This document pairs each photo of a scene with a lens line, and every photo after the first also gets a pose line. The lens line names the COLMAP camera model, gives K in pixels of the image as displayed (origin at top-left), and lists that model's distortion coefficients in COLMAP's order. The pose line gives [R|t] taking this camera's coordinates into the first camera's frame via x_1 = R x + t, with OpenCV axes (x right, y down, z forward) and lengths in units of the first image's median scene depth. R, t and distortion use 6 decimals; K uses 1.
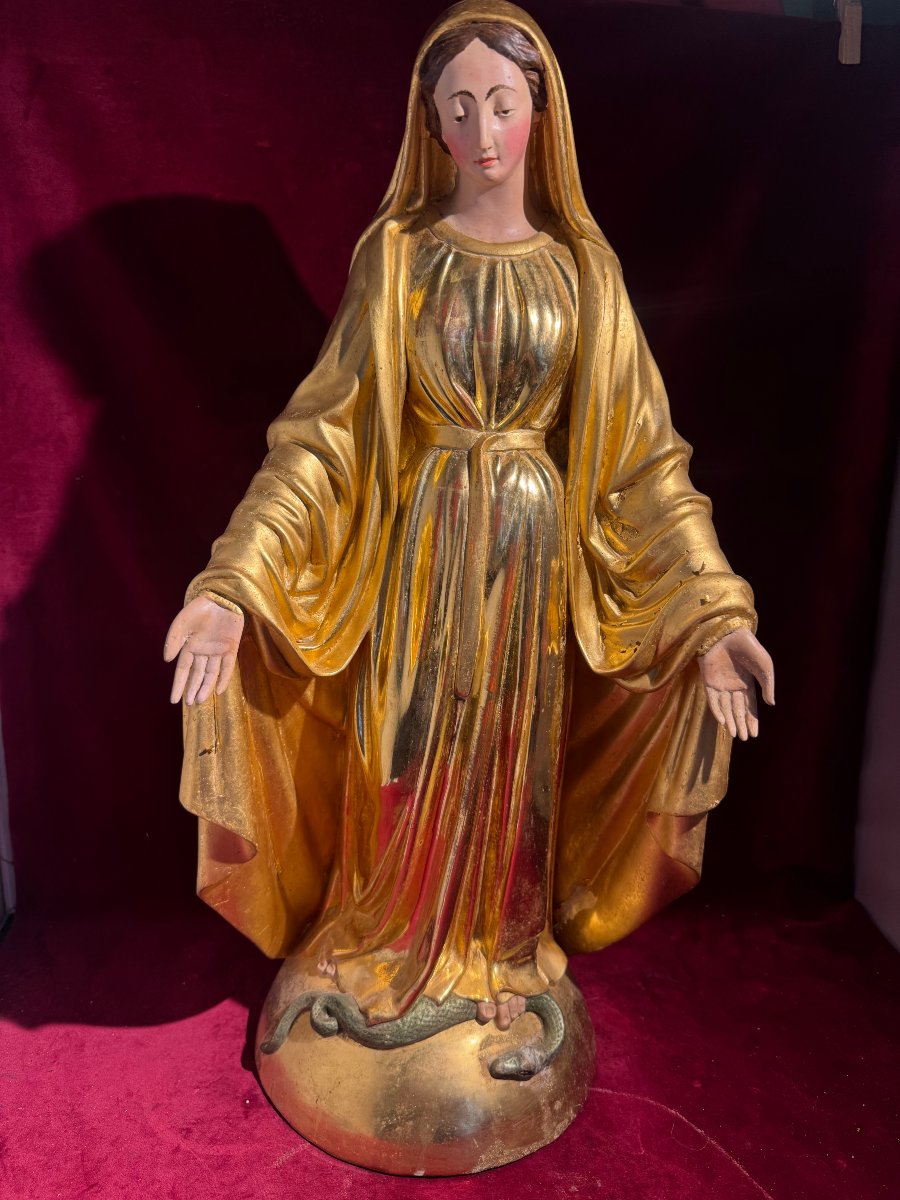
lens RADIAL K [[835.9, 0, 447.3], [0, 835.9, 606.2], [0, 0, 1]] dist [-0.024955, -0.002413]
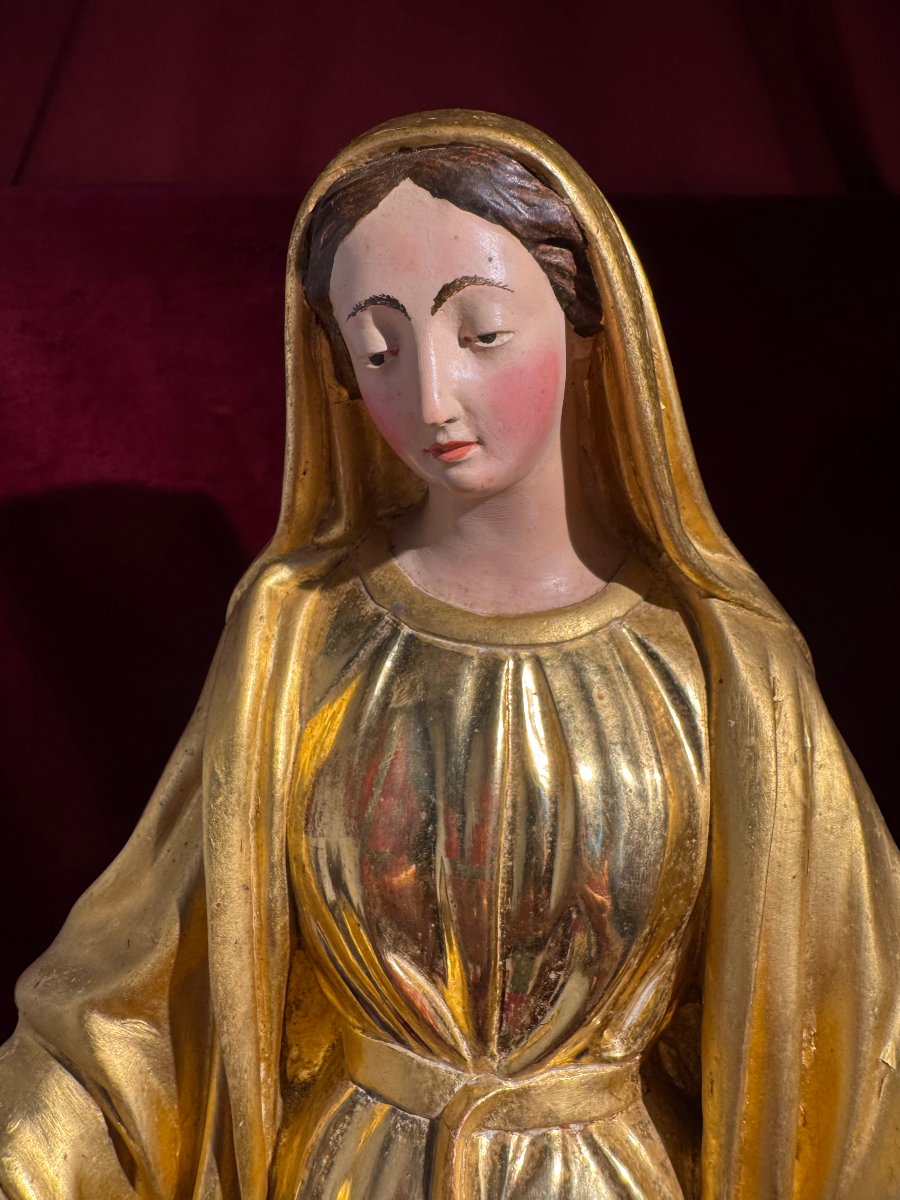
lens RADIAL K [[869.9, 0, 441.6], [0, 869.9, 547.2], [0, 0, 1]] dist [-0.021850, -0.018814]
pose [[0.984238, -0.009778, -0.176581, 0.102334], [-0.048748, 0.944789, -0.324034, -0.307611], [0.170000, 0.327535, 0.929420, 0.539759]]
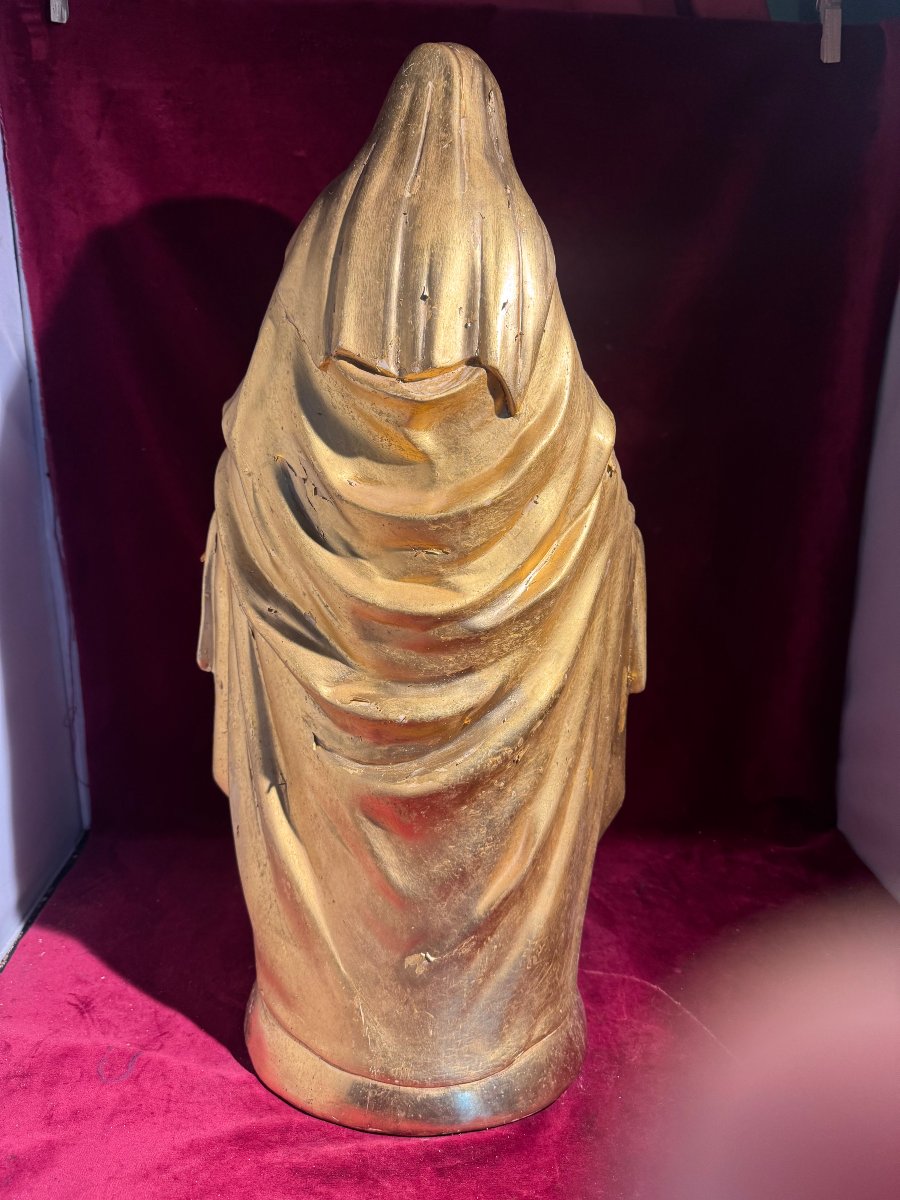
lens RADIAL K [[835.9, 0, 444.3], [0, 835.9, 600.3], [0, 0, 1]] dist [-0.024955, -0.002413]
pose [[0.998730, -0.001486, -0.050363, 0.043427], [0.002421, 0.999826, 0.018508, 0.051276], [0.050327, -0.018606, 0.998559, -0.194417]]
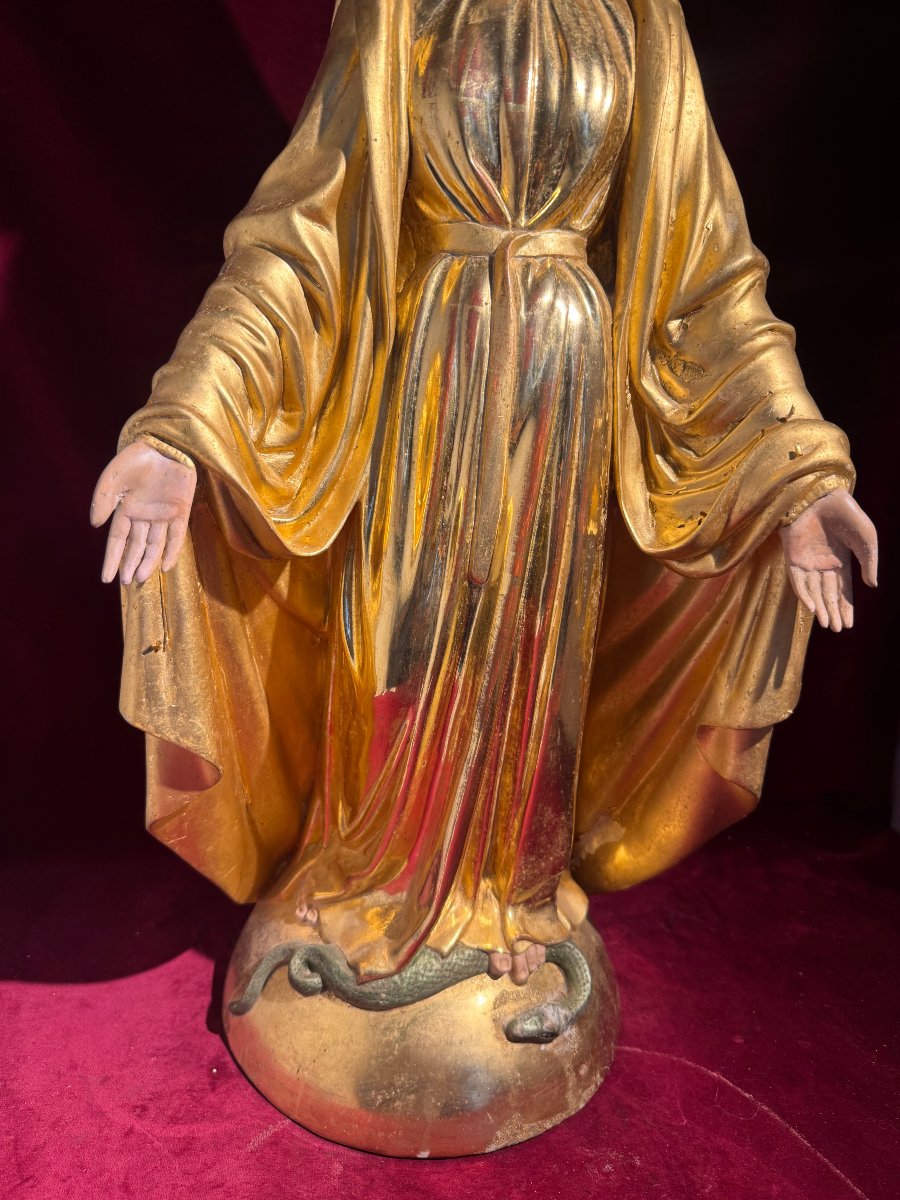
lens RADIAL K [[869.9, 0, 447.7], [0, 869.9, 599.7], [0, 0, 1]] dist [-0.021850, -0.018814]
pose [[0.999503, -0.000702, 0.031528, -0.037605], [-0.001690, 0.997122, 0.075792, 0.064519], [-0.031491, -0.075807, 0.996625, 0.183093]]
